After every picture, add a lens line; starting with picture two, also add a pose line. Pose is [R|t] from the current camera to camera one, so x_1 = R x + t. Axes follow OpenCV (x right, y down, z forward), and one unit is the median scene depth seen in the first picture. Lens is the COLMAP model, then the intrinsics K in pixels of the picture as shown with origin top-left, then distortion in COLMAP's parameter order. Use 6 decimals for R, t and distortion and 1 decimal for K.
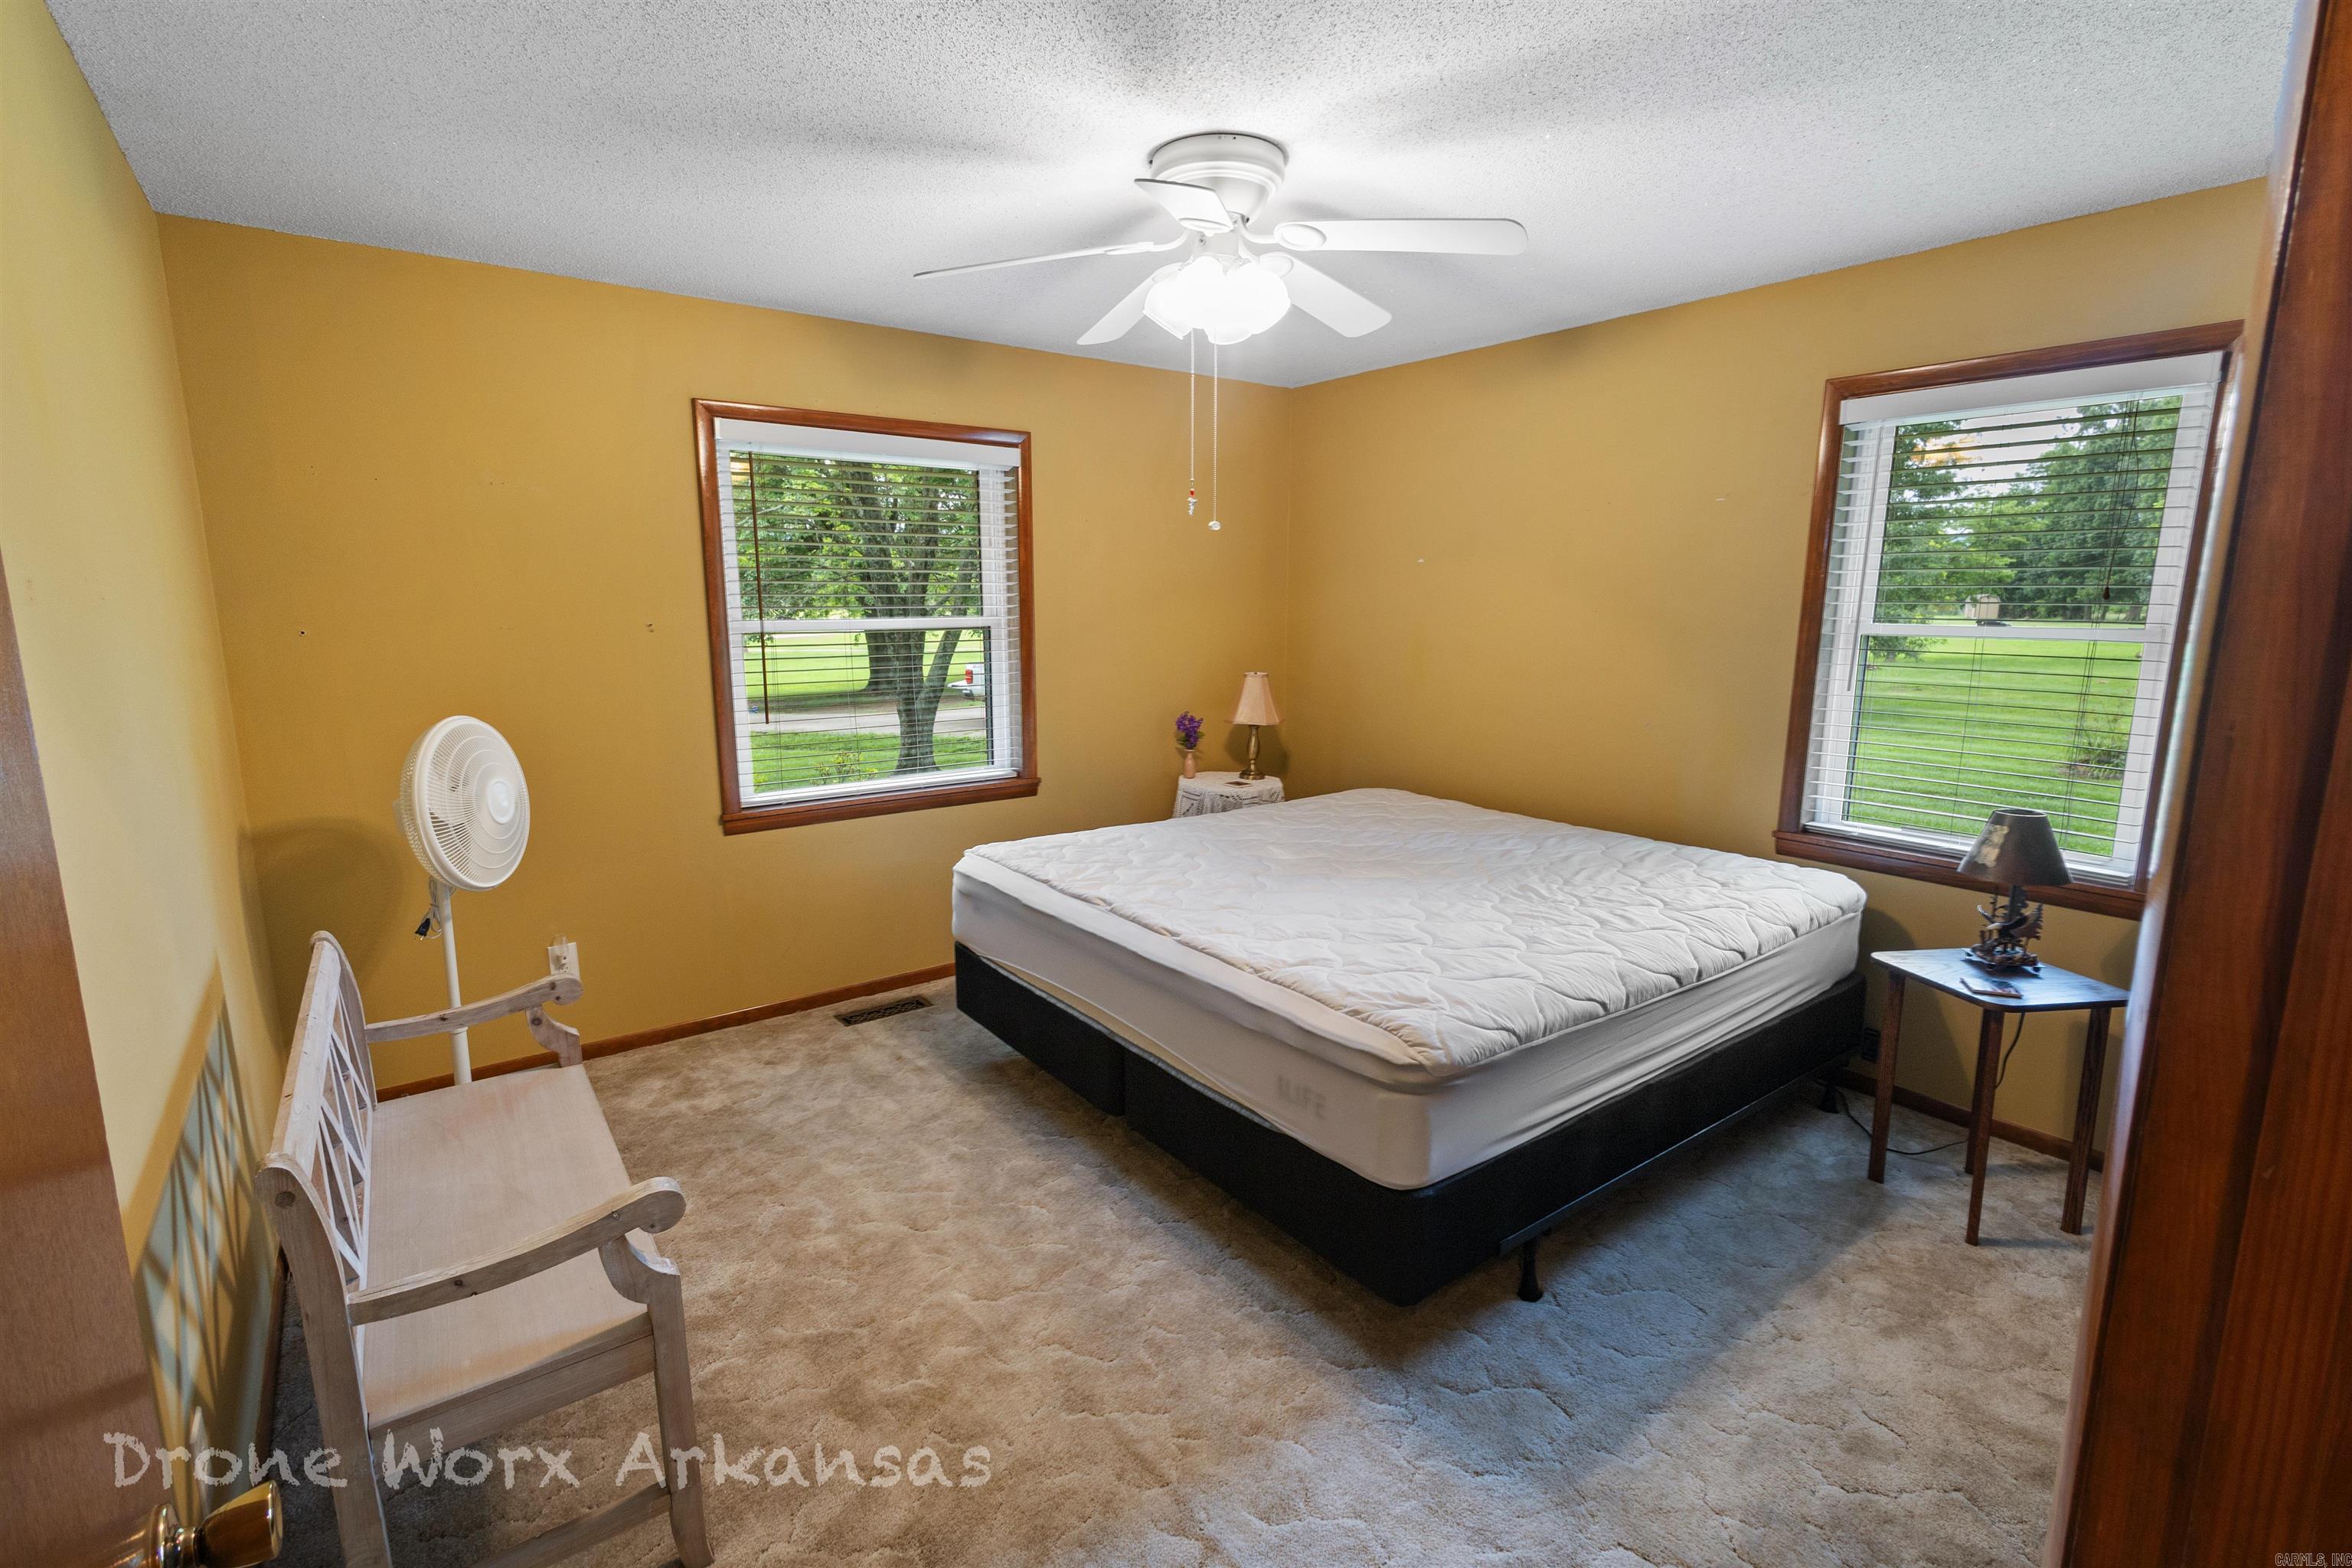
lens RADIAL K [[1077.1, 0, 1173.3], [0, 1077.1, 785.7], [0, 0, 1]] dist [0.014779, -0.004015]
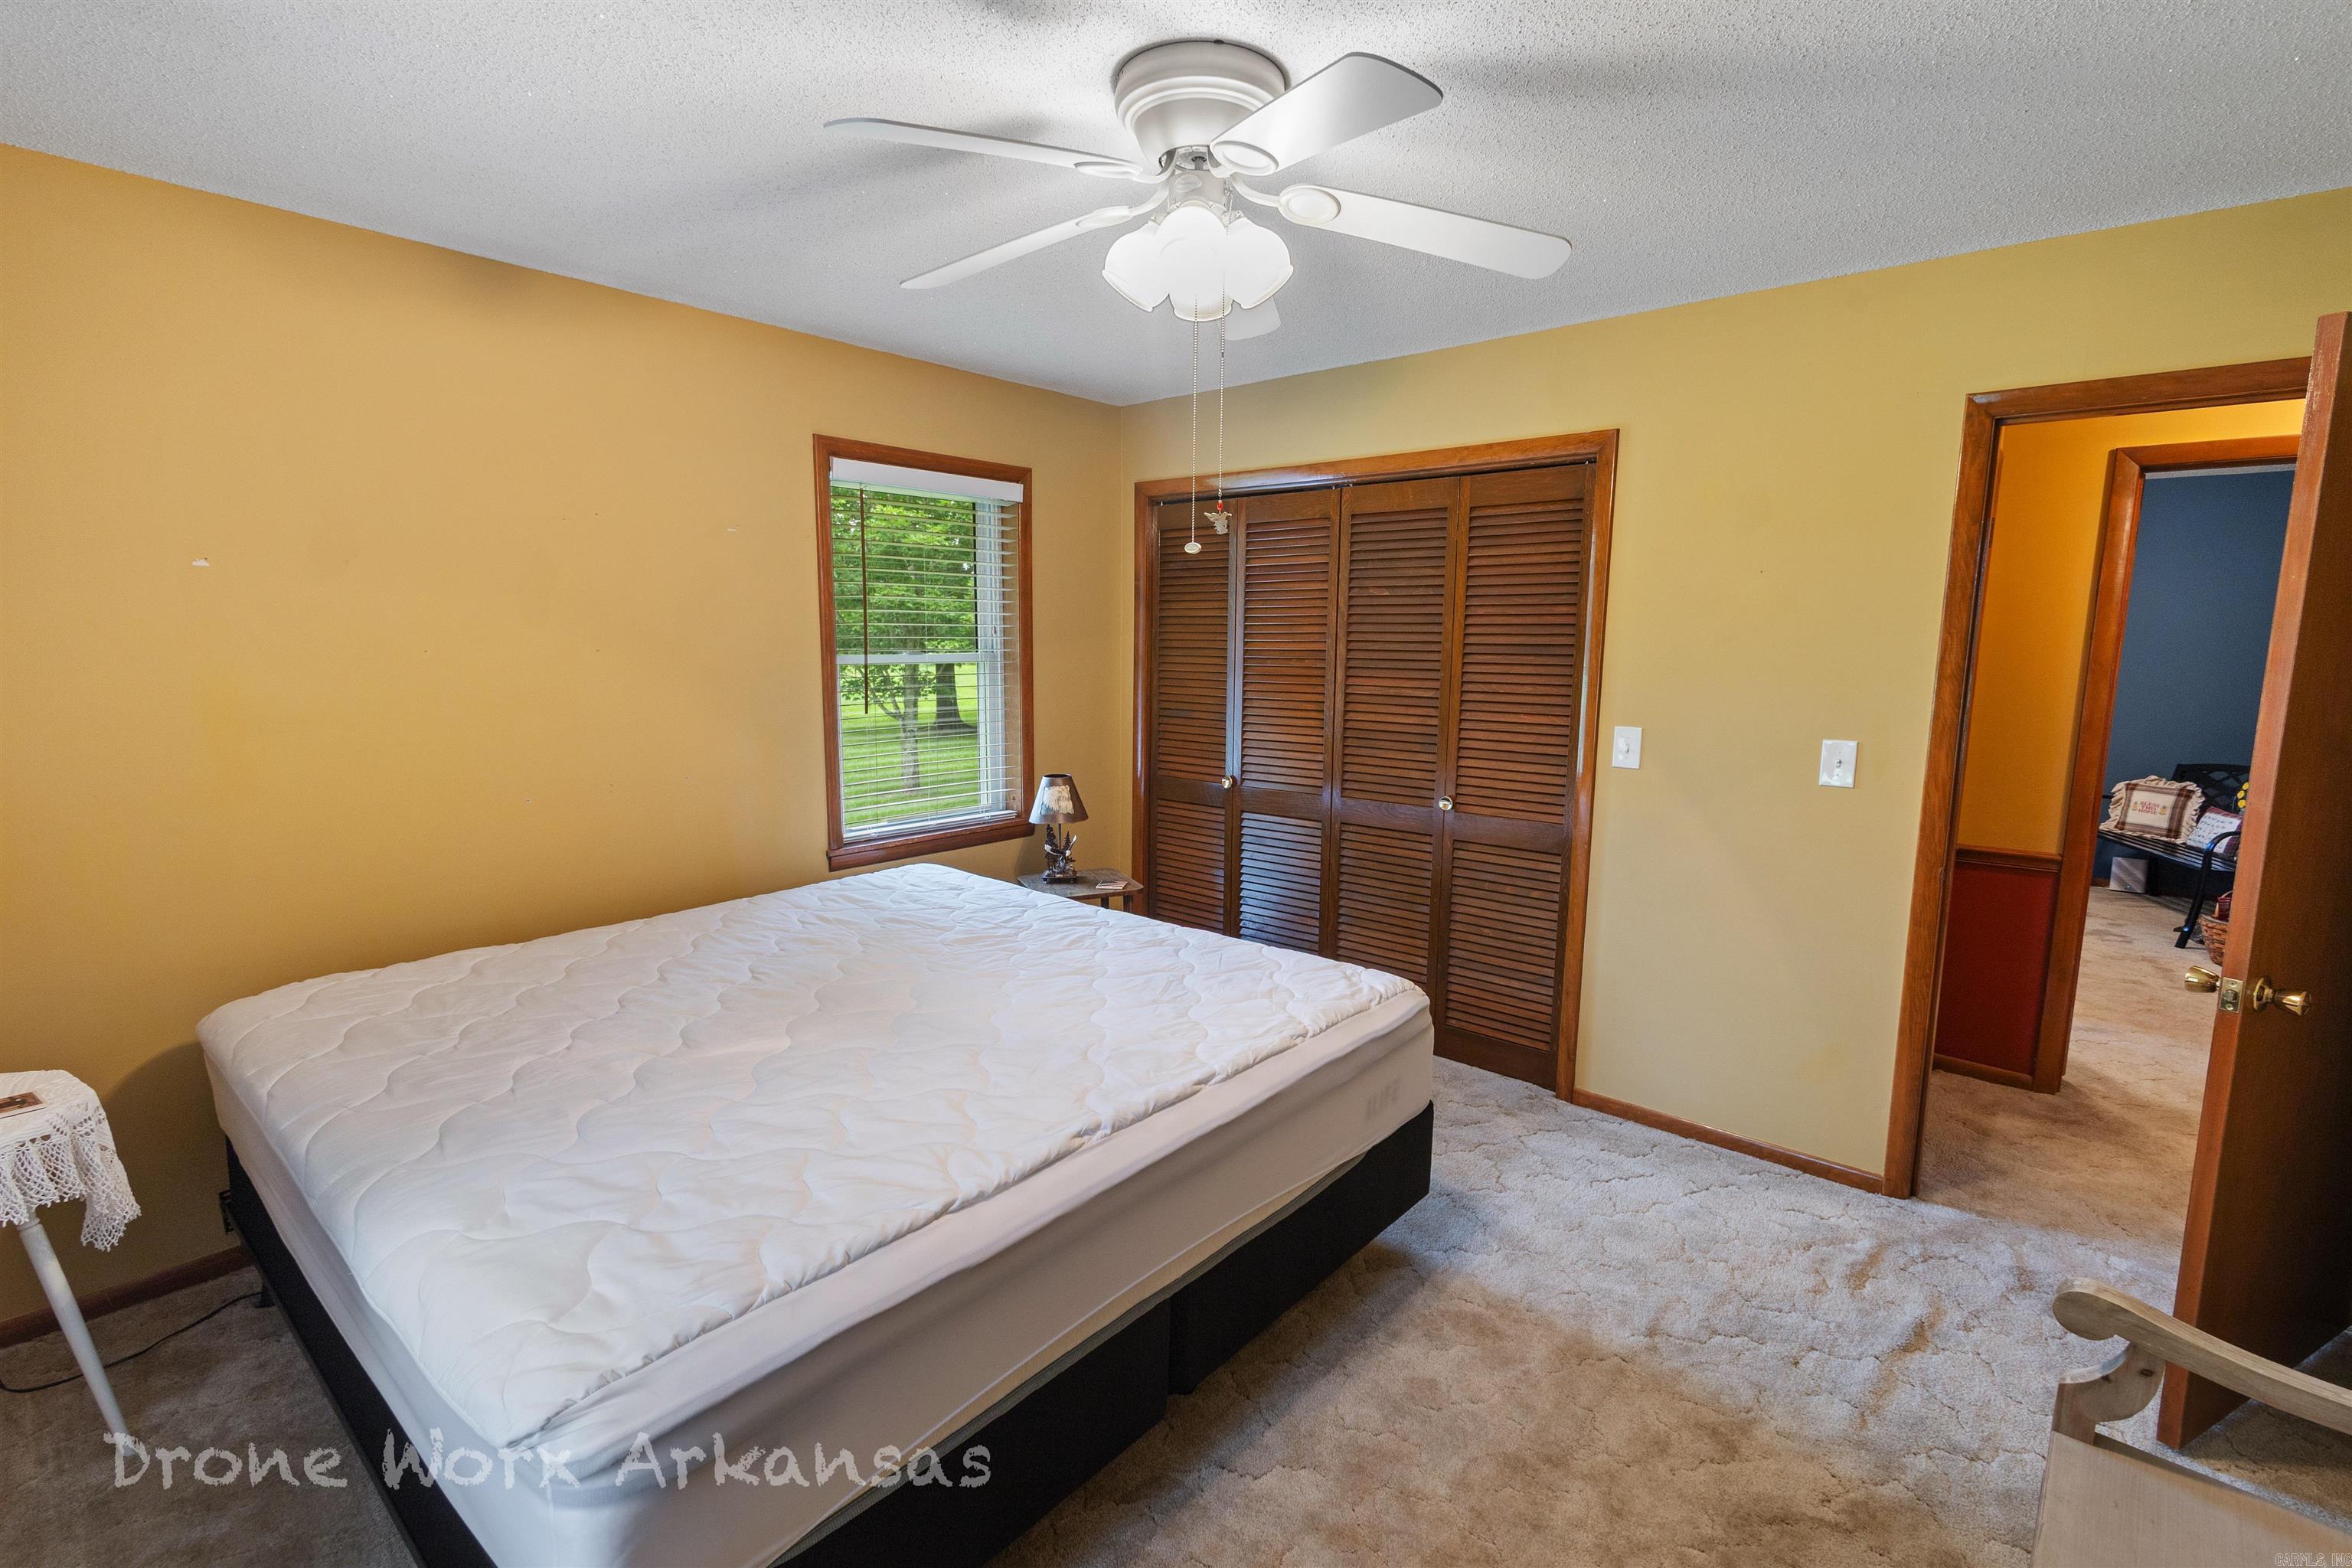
lens RADIAL K [[1077.1, 0, 1173.3], [0, 1077.1, 785.7], [0, 0, 1]] dist [0.014779, -0.004015]
pose [[-0.212175, -0.140776, 0.967039, -0.657999], [0.164057, 0.970394, 0.177259, -0.189750], [-0.963362, 0.196260, -0.182798, 1.055932]]
